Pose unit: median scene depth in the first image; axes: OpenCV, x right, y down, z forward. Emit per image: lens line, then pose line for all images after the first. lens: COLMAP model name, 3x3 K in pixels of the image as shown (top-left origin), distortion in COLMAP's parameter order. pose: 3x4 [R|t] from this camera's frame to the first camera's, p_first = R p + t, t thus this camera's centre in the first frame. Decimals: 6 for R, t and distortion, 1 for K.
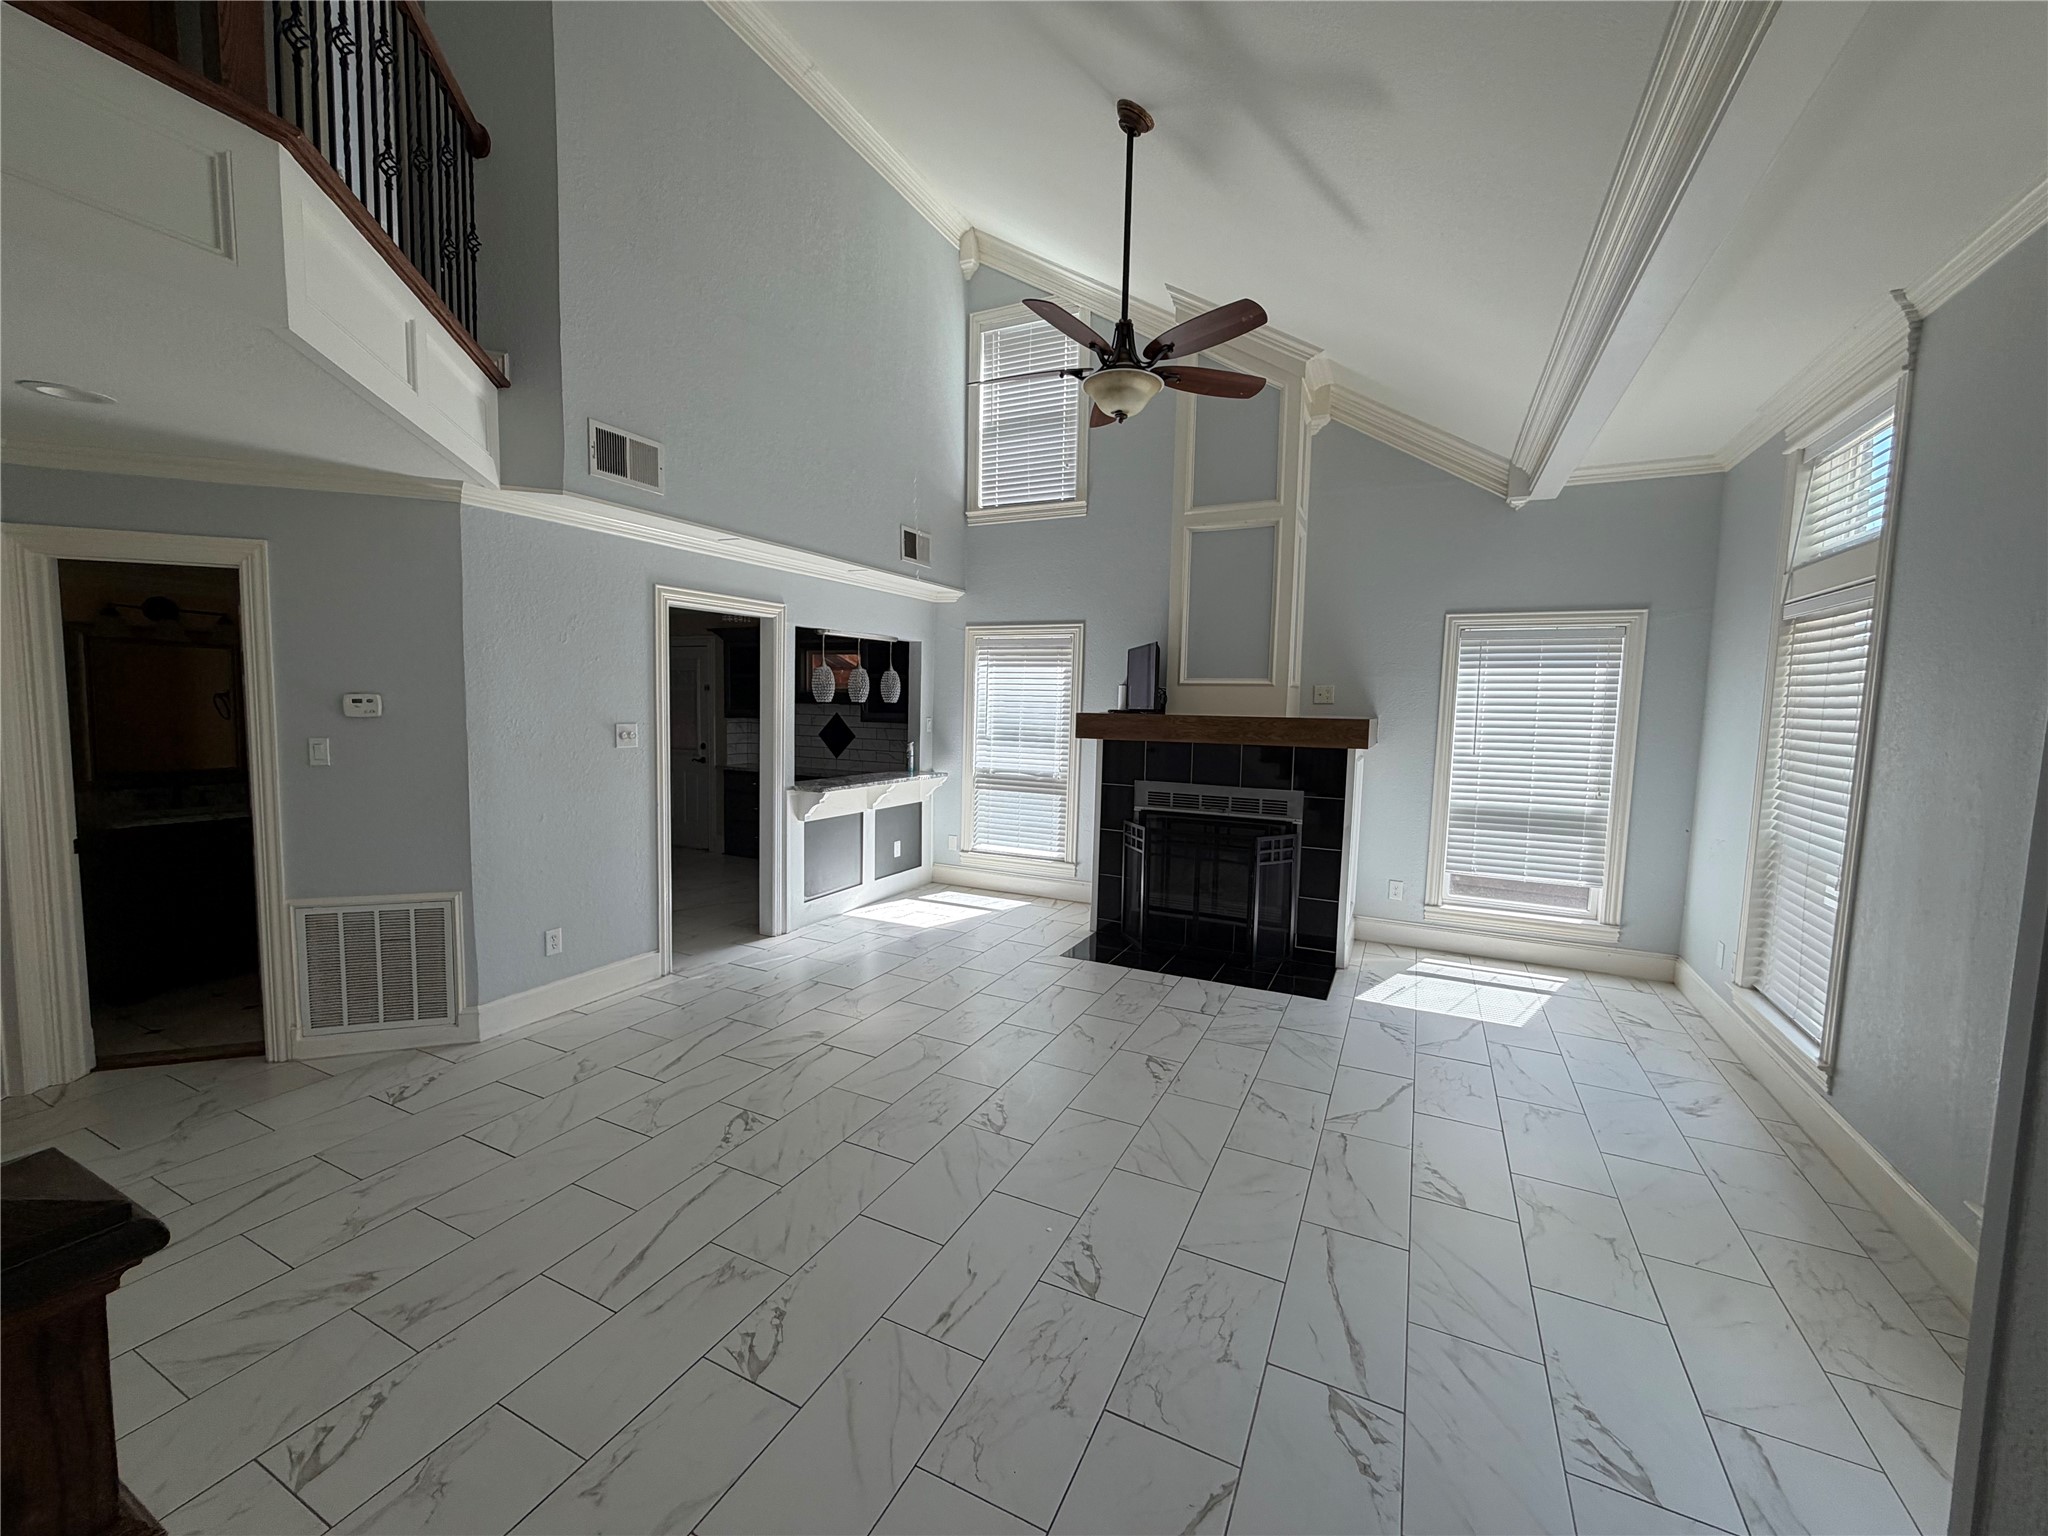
lens RADIAL K [[816.0, 0, 1017.4], [0, 816.0, 767.6], [0, 0, 1]] dist [0.001310, 0.000102]
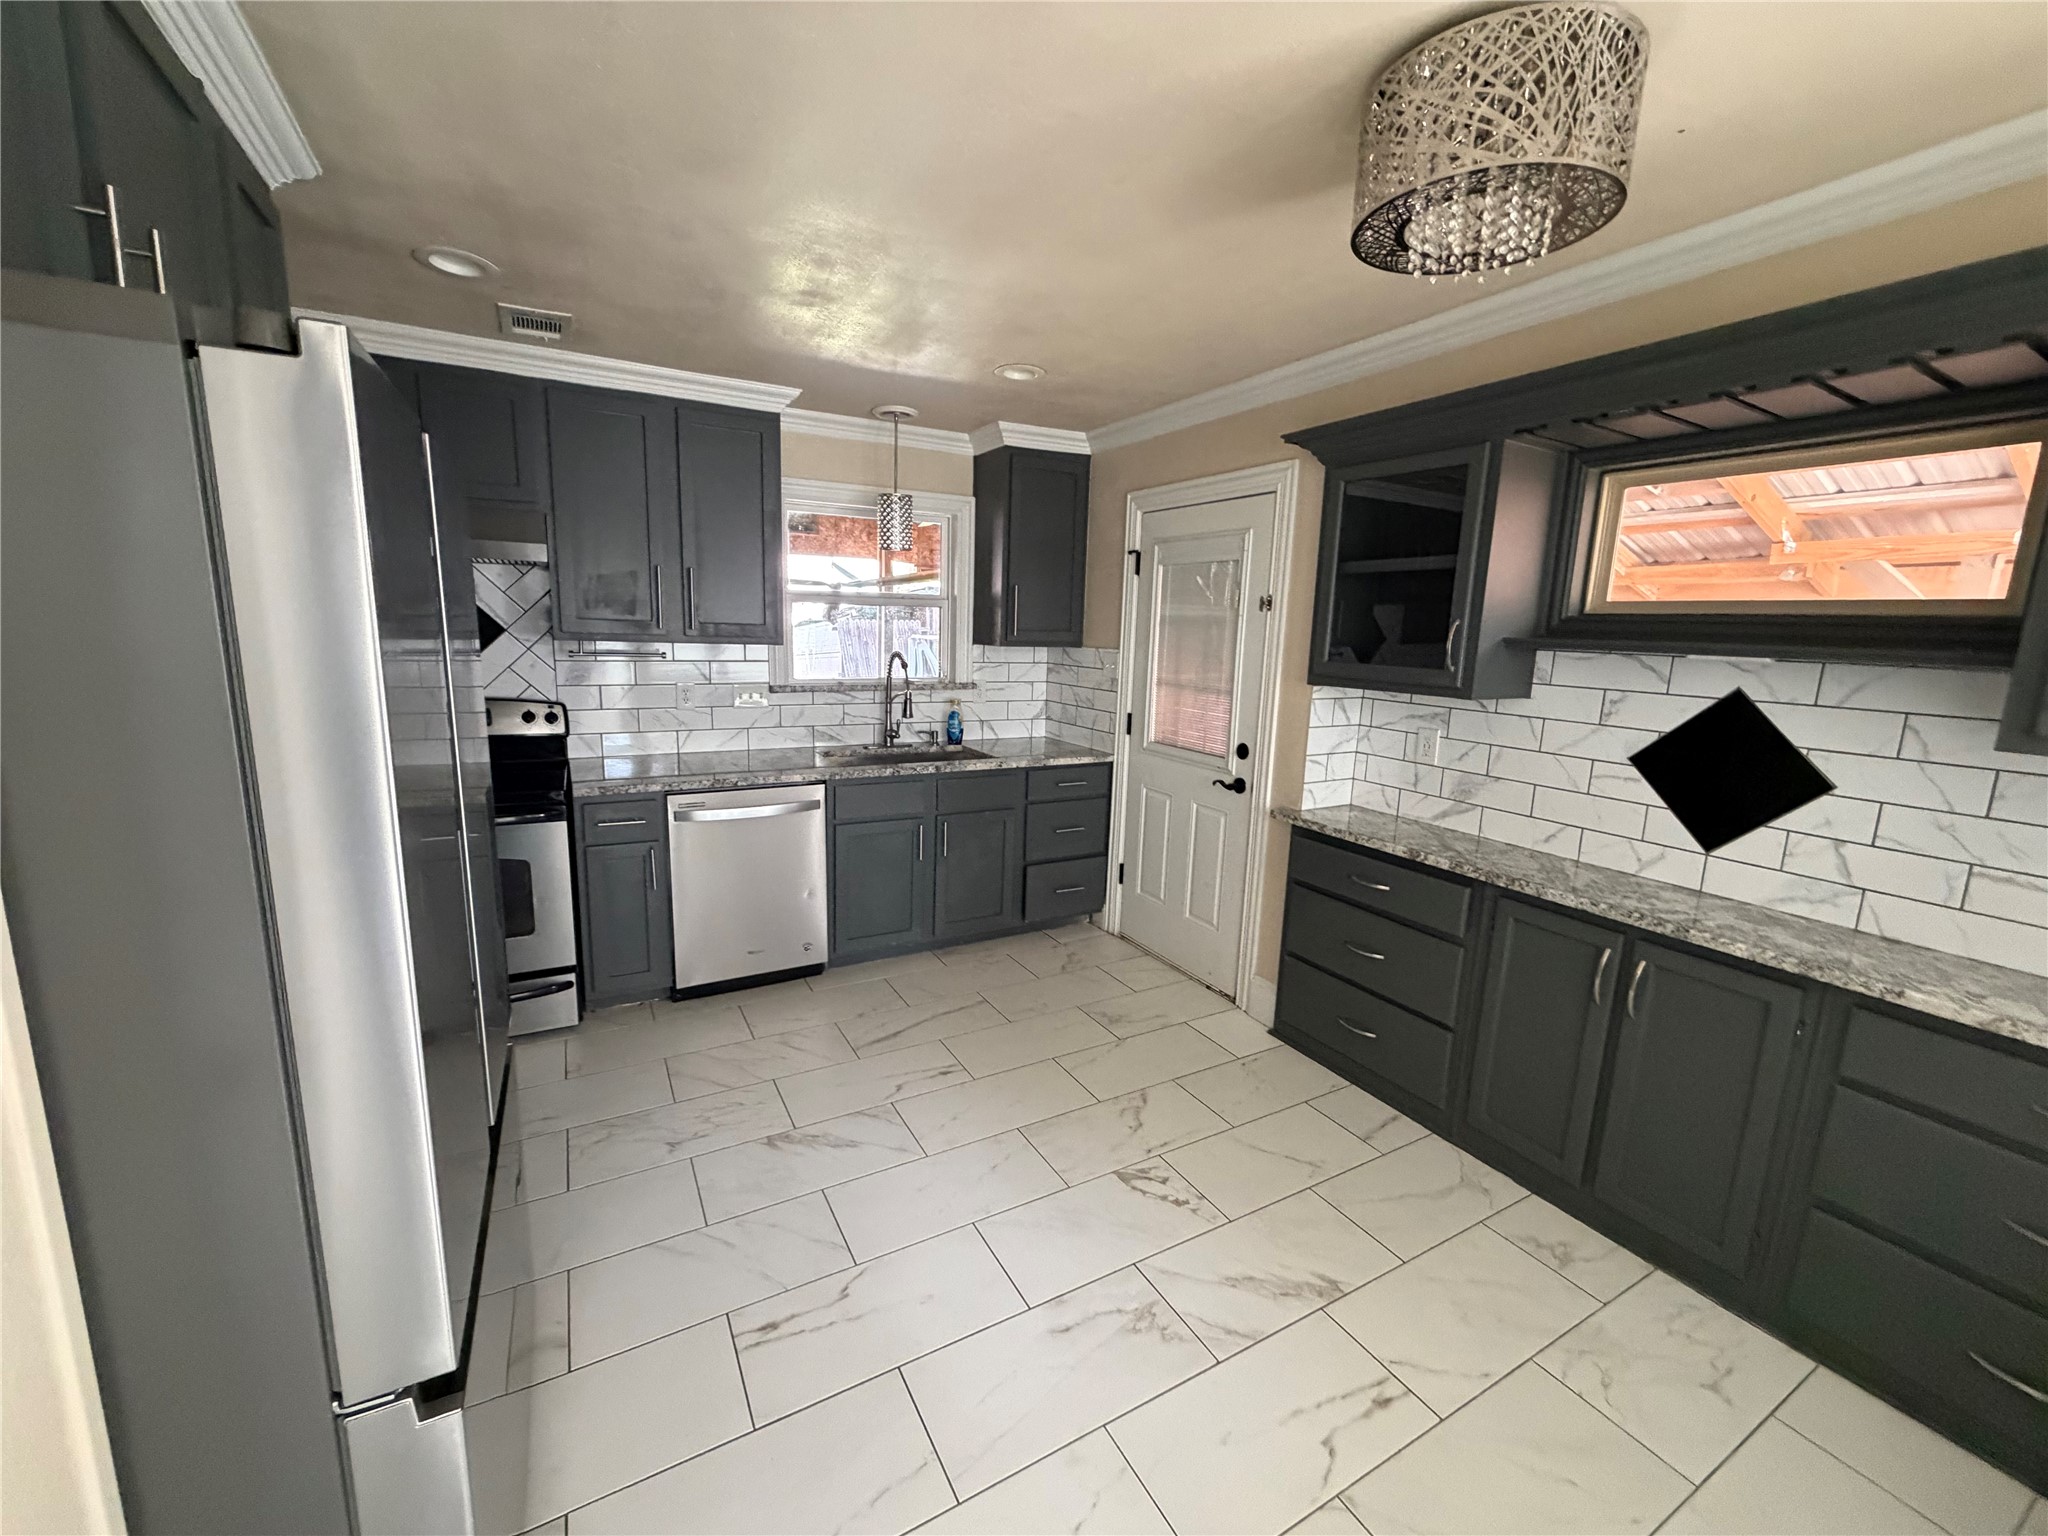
lens RADIAL K [[816.0, 0, 1018.9], [0, 816.0, 767.5], [0, 0, 1]] dist [0.001310, 0.000102]
pose [[0.823527, 0.108604, -0.556784, -0.255773], [-0.066864, 0.993244, 0.094842, -0.049560], [0.563322, -0.040877, 0.825225, 0.617621]]
